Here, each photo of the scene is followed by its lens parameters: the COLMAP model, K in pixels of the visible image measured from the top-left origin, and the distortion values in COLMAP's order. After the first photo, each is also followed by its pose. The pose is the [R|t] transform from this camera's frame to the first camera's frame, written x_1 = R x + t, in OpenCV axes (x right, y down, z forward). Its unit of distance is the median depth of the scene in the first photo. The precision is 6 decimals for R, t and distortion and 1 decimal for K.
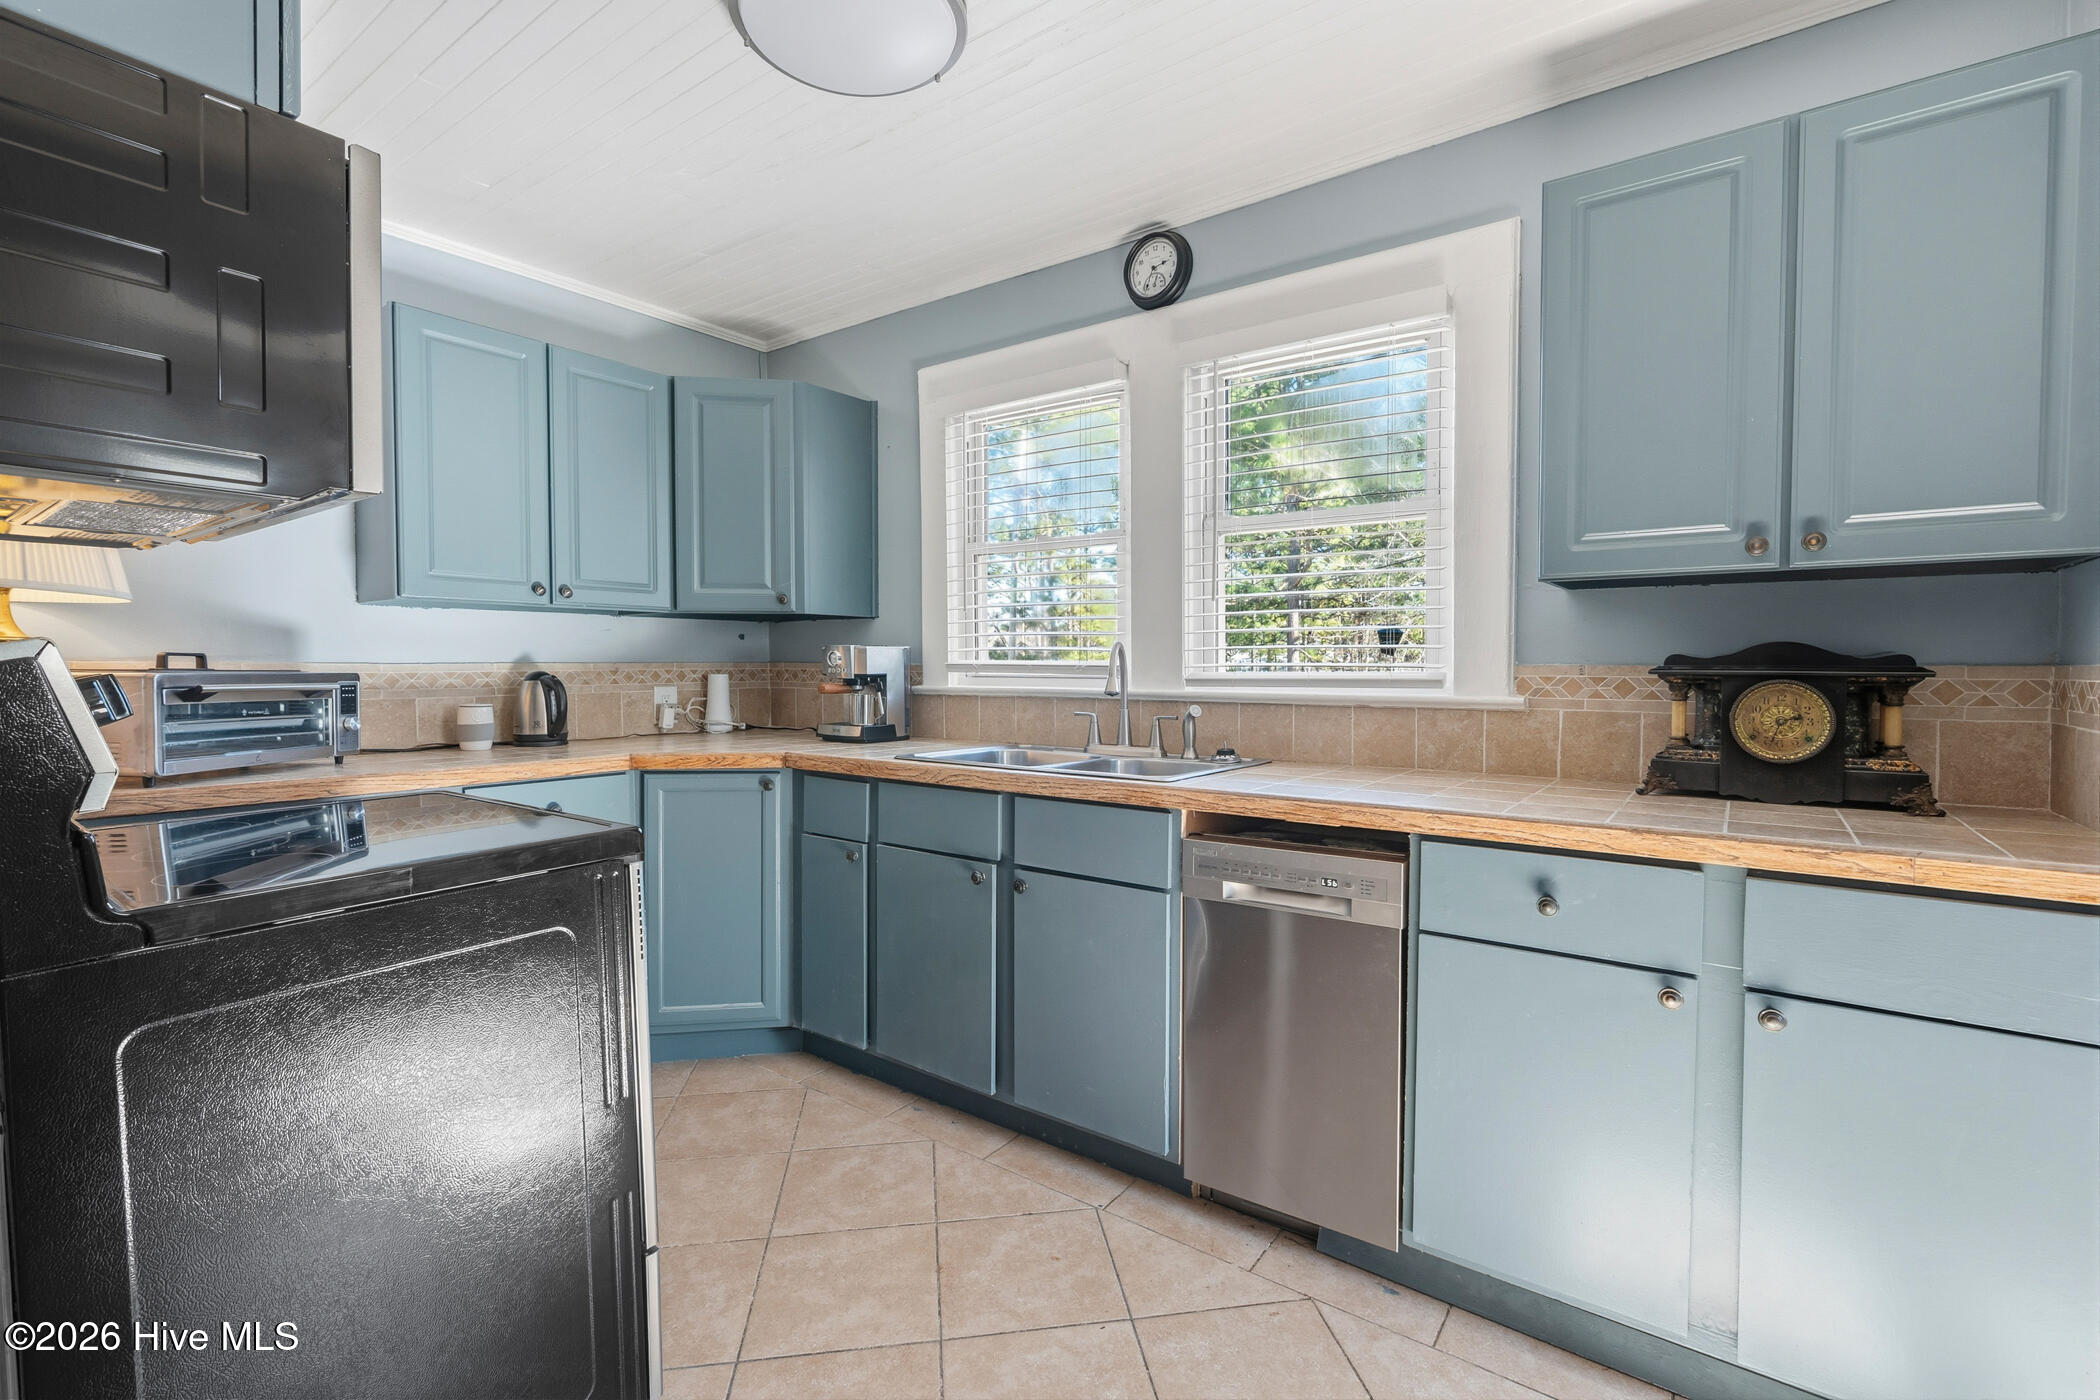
lens RADIAL K [[926.3, 0, 1053.7], [0, 926.3, 691.8], [0, 0, 1]] dist [-0.005334, 0.000496]
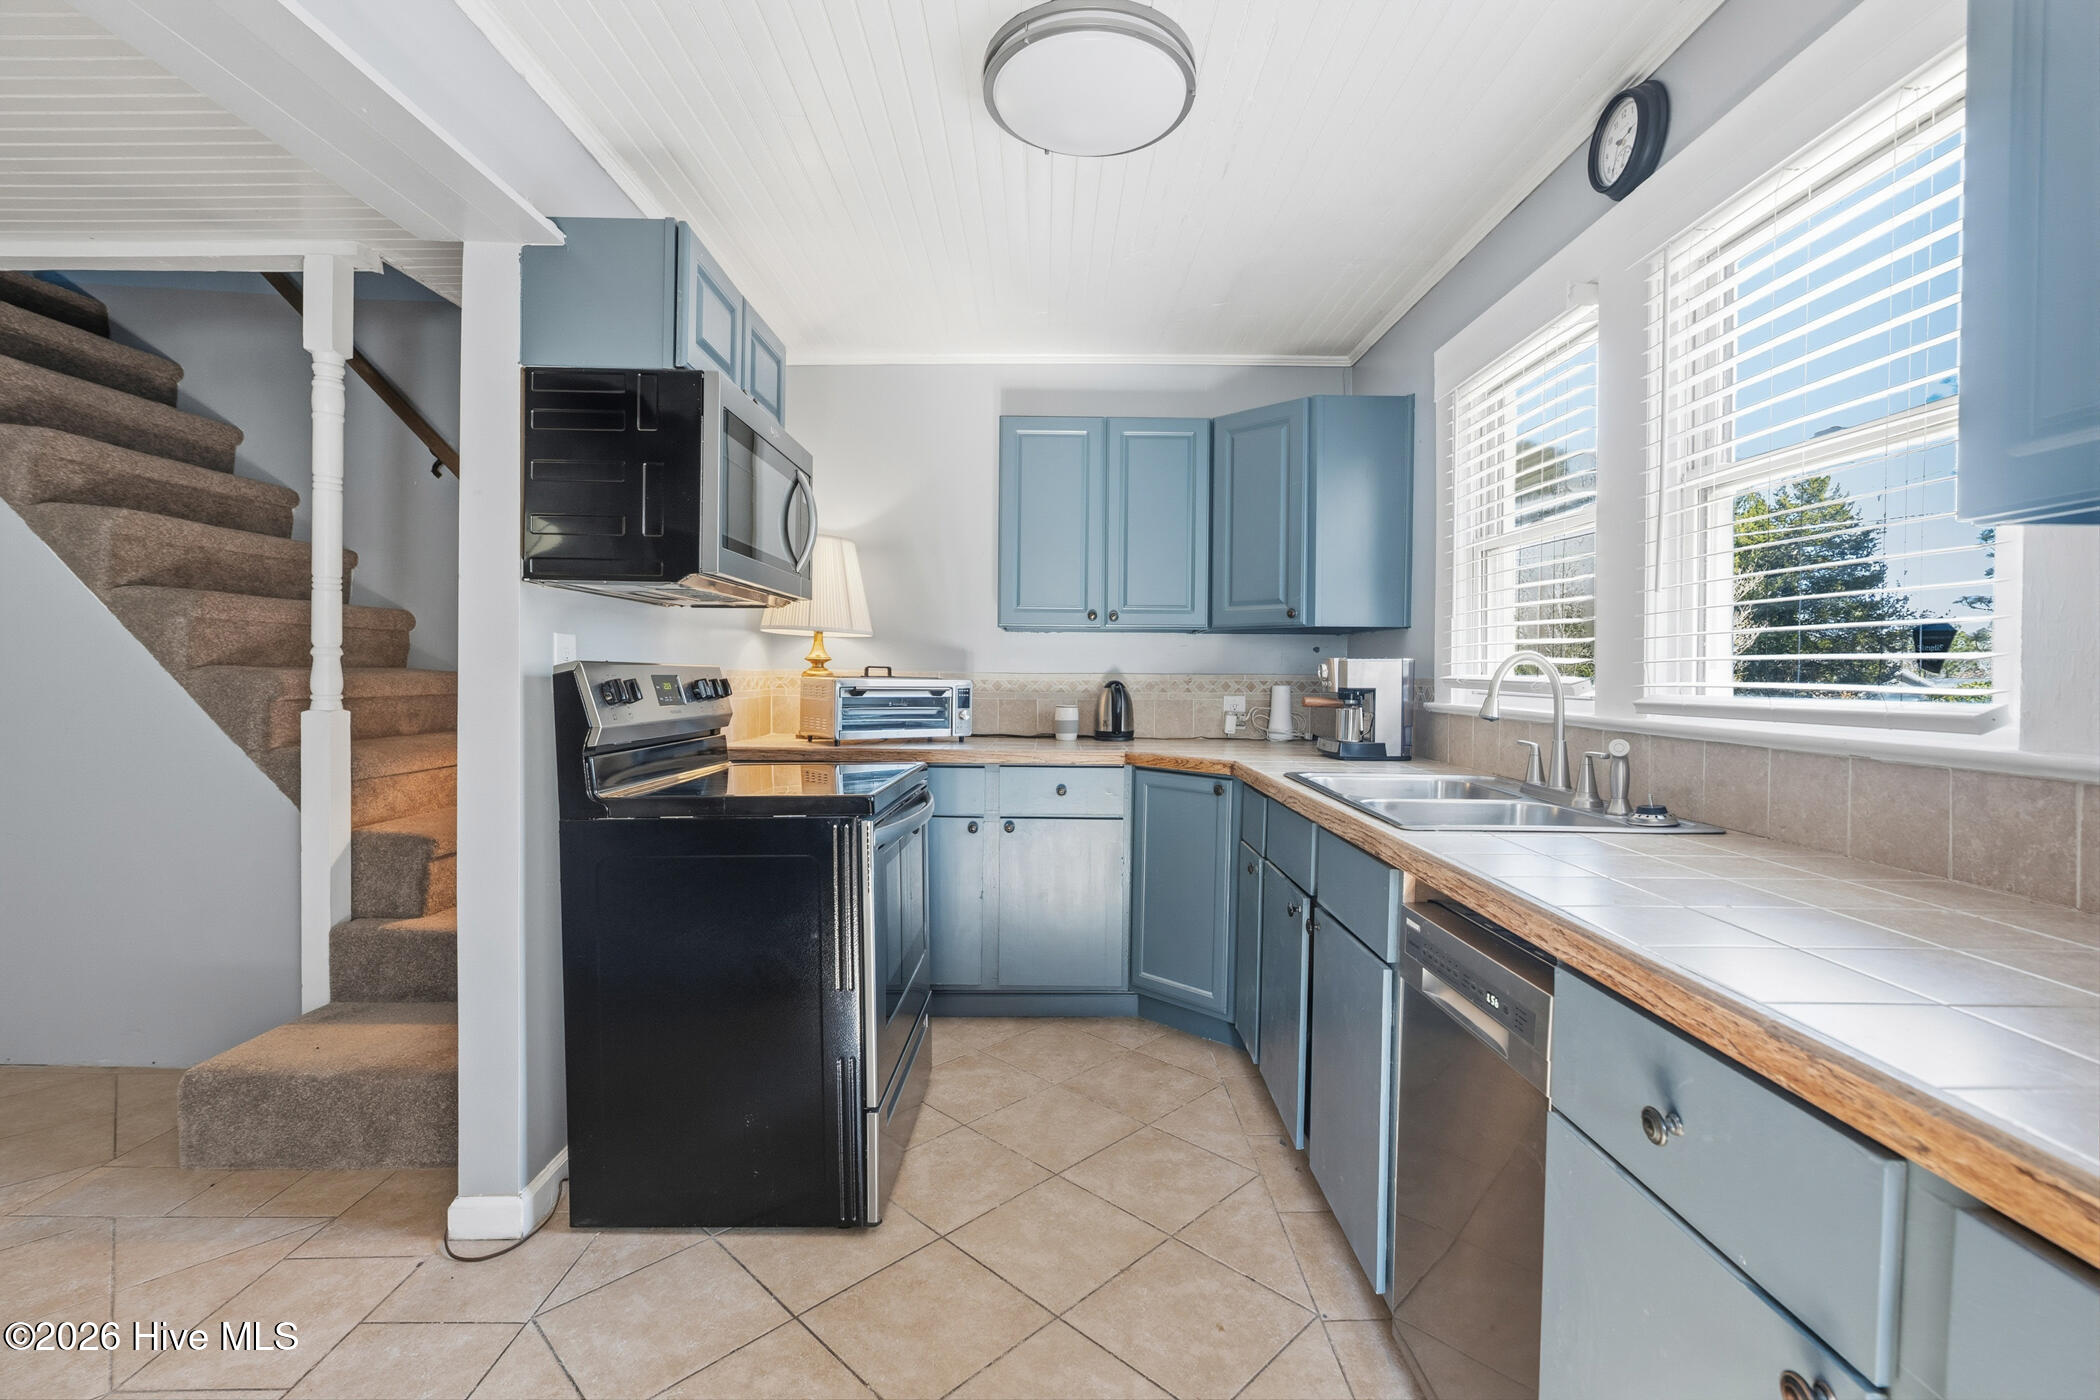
lens RADIAL K [[926.3, 0, 1062.9], [0, 926.3, 692.9], [0, 0, 1]] dist [-0.005334, 0.000496]
pose [[0.603707, 0.023325, -0.796865, 0.421370], [-0.031465, 0.999490, 0.005419, -0.010956], [0.796585, 0.021802, 0.604134, 0.207763]]
